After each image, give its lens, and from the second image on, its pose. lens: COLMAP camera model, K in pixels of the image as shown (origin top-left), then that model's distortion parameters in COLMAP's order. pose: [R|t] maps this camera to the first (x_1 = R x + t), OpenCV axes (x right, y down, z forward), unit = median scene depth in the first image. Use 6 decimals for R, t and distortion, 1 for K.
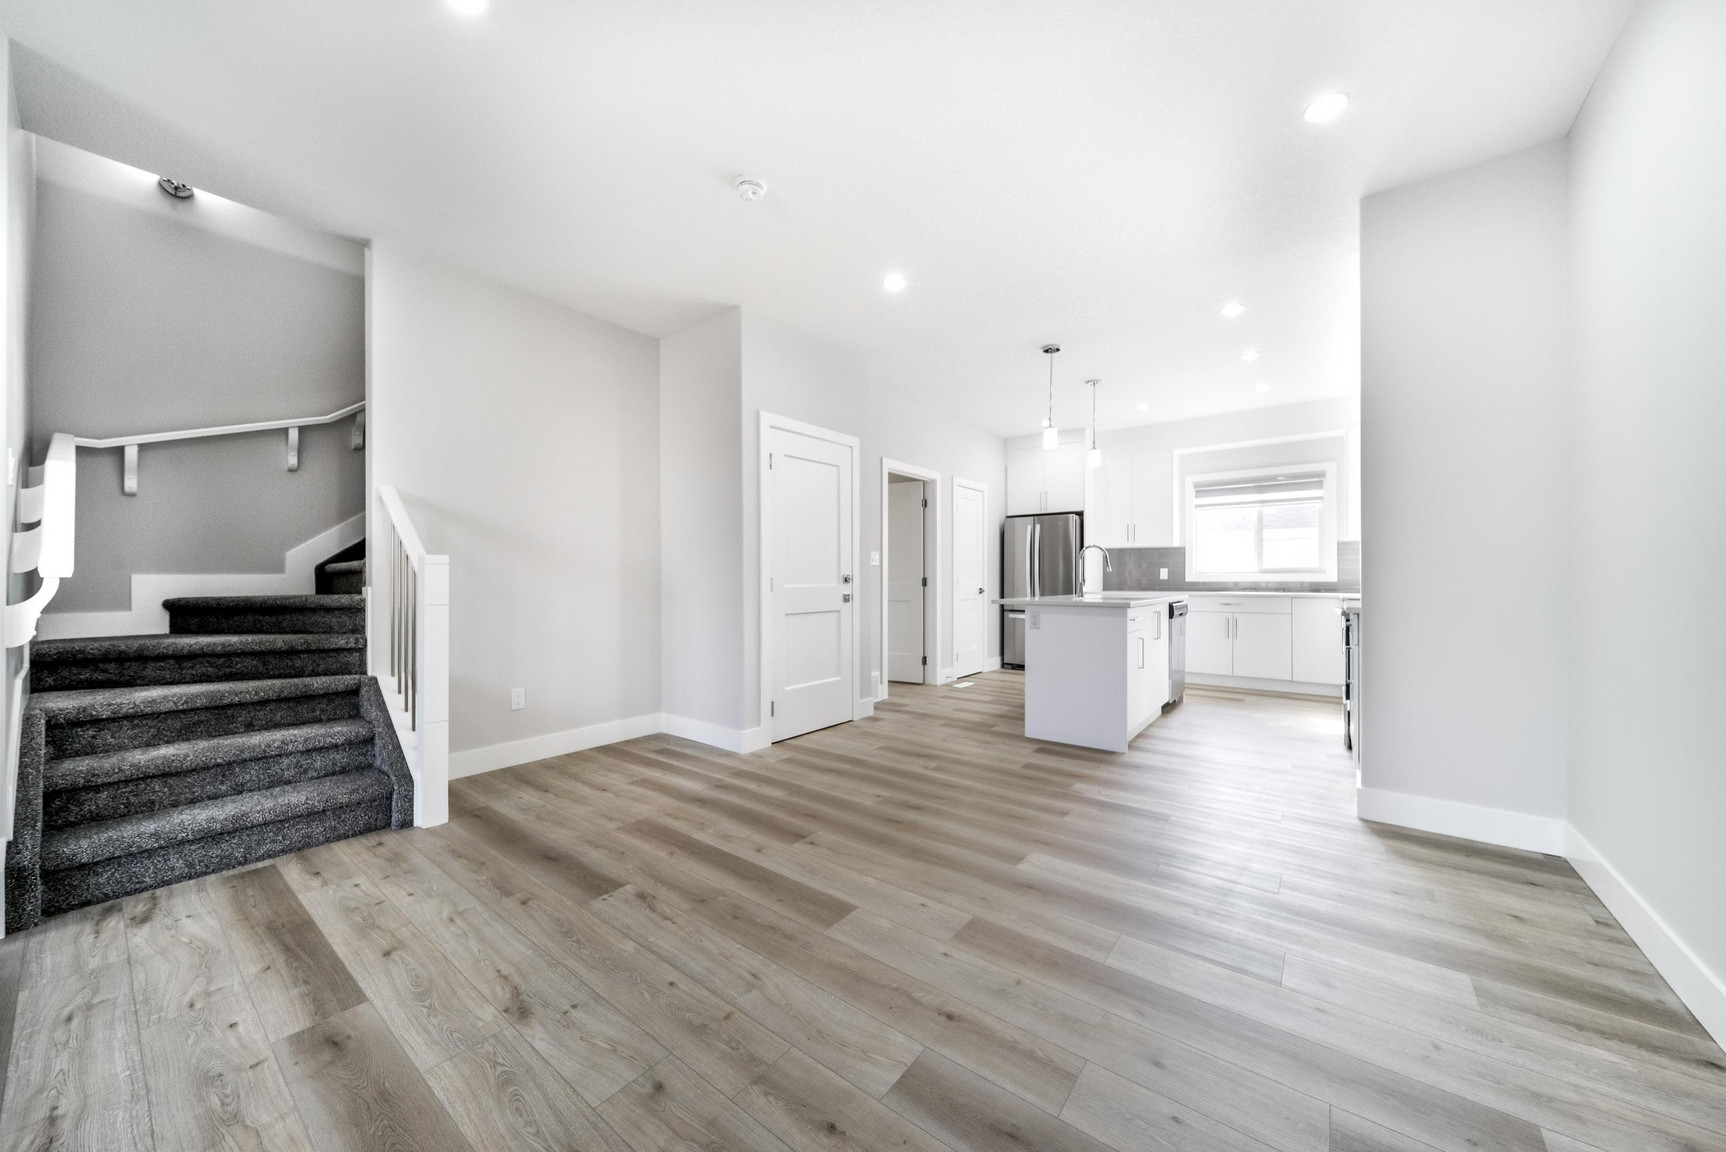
lens RADIAL K [[615.4, 0, 867.8], [0, 615.4, 573.3], [0, 0, 1]] dist [-0.002005, -0.000387]
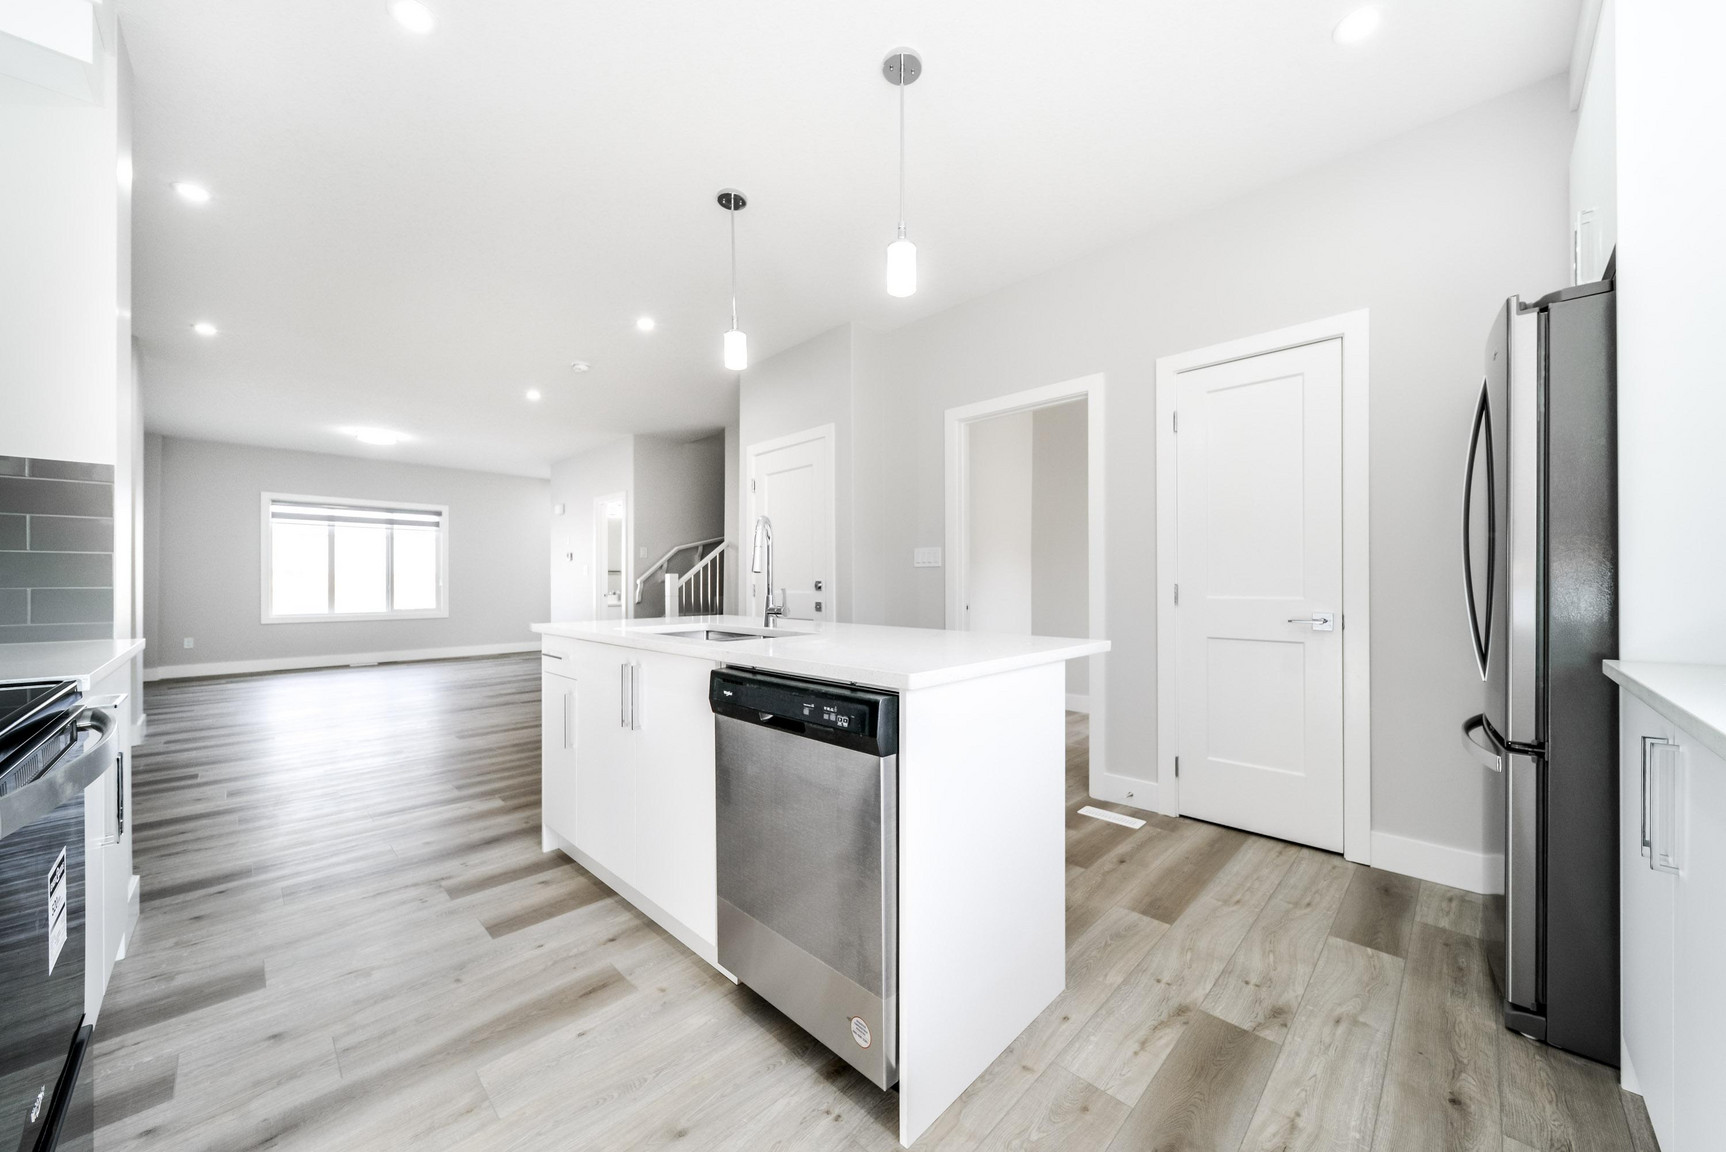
lens RADIAL K [[615.4, 0, 892.4], [0, 615.4, 584.7], [0, 0, 1]] dist [-0.002005, -0.000387]
pose [[-0.092189, 0.004755, -0.995730, 0.584023], [0.012916, 0.999910, 0.003579, 0.004320], [0.995658, -0.012531, -0.092242, 0.808531]]
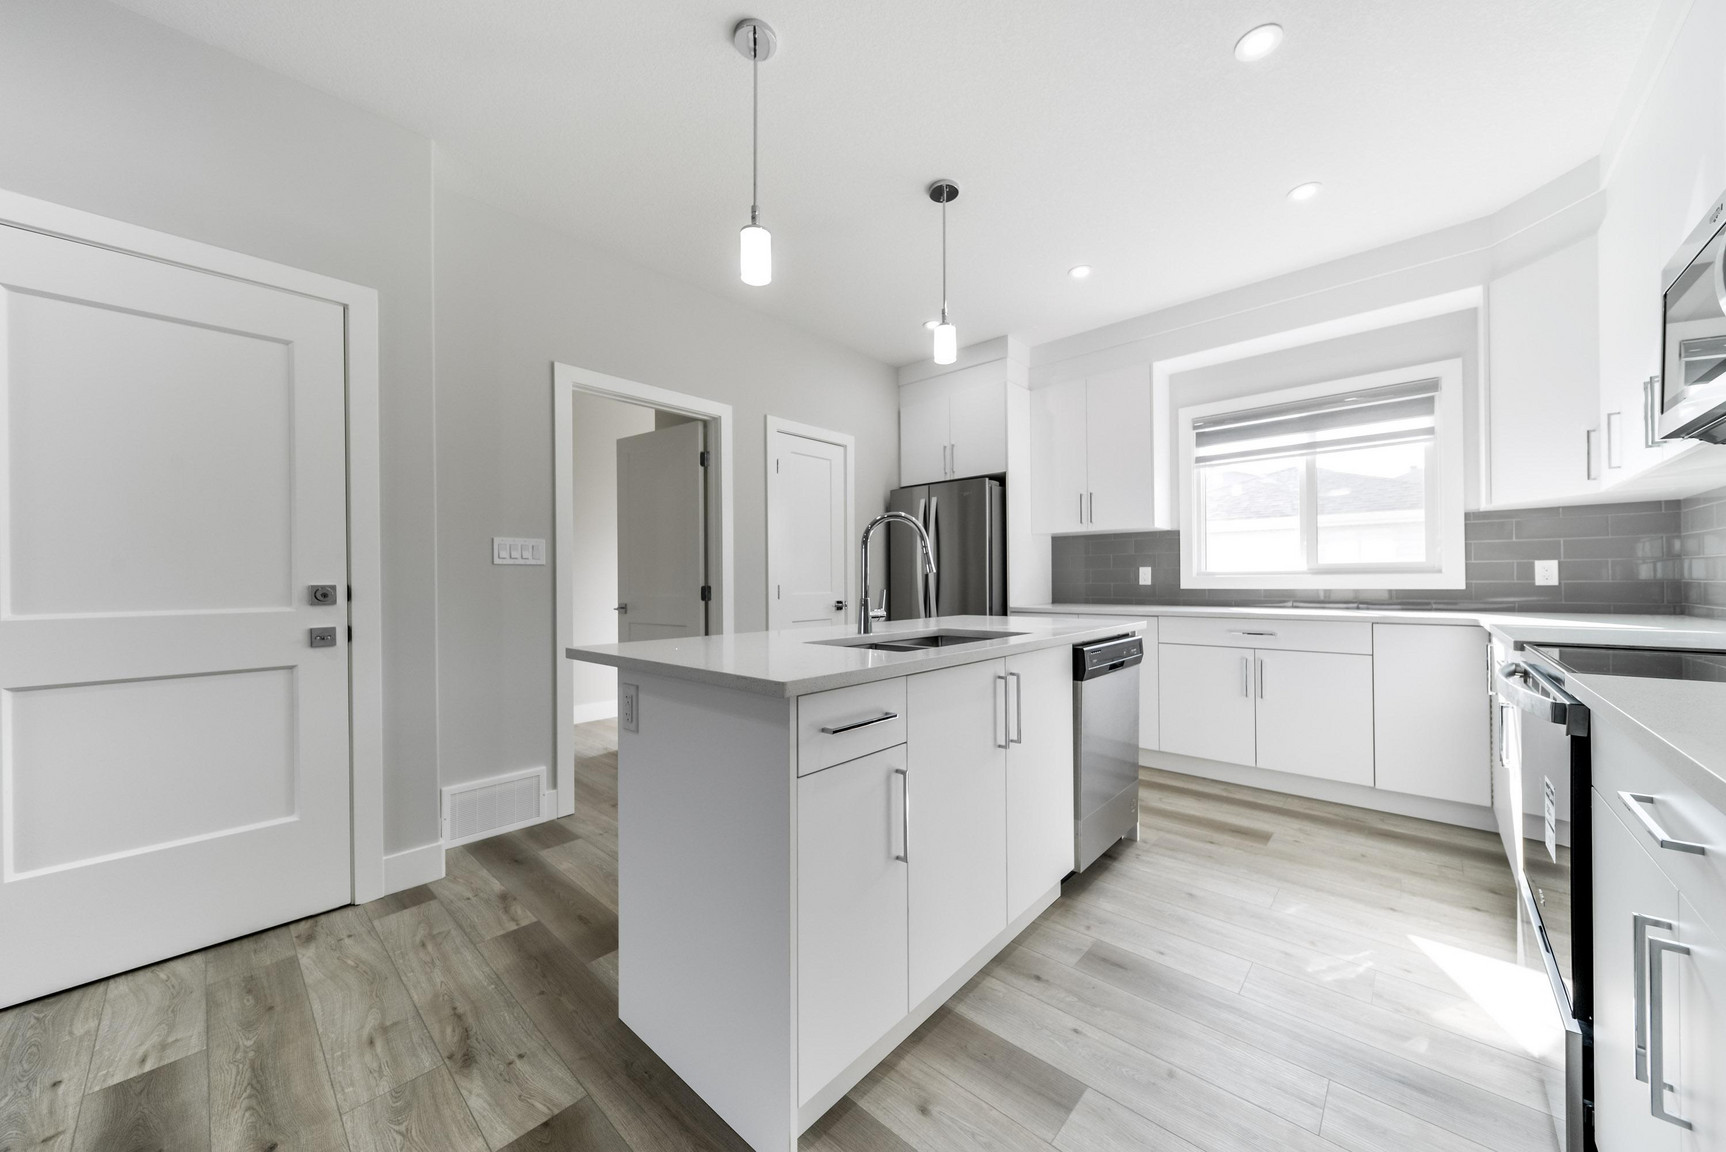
lens RADIAL K [[615.4, 0, 861.4], [0, 615.4, 589.5], [0, 0, 1]] dist [-0.002005, -0.000387]
pose [[0.997162, -0.006016, -0.075049, 0.261560], [0.007496, 0.999783, 0.019447, 0.000234], [0.074916, -0.019955, 0.996990, 0.394308]]
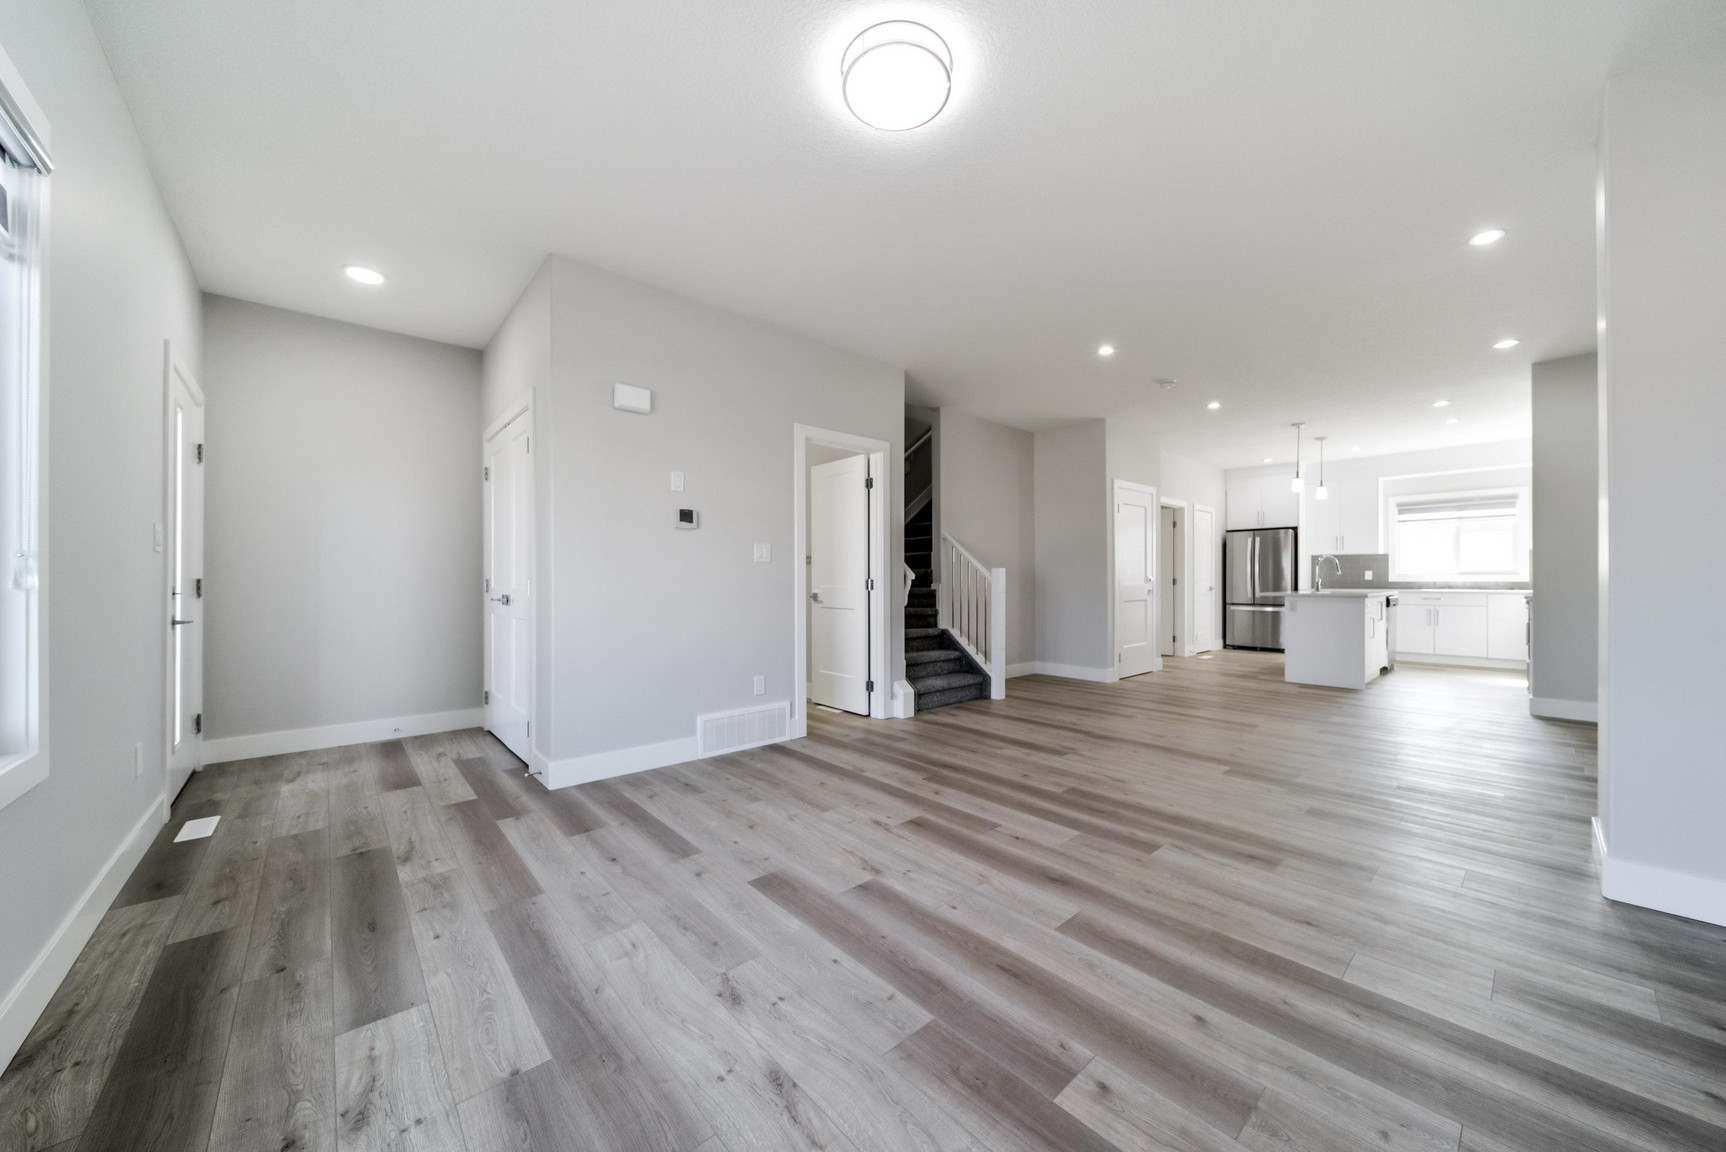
lens RADIAL K [[615.4, 0, 865.8], [0, 615.4, 573.5], [0, 0, 1]] dist [-0.002005, -0.000387]
pose [[0.981948, -0.001695, -0.189144, -0.300294], [0.001722, 0.999999, -0.000021, -0.004821], [0.189144, -0.000305, 0.981949, -0.442320]]
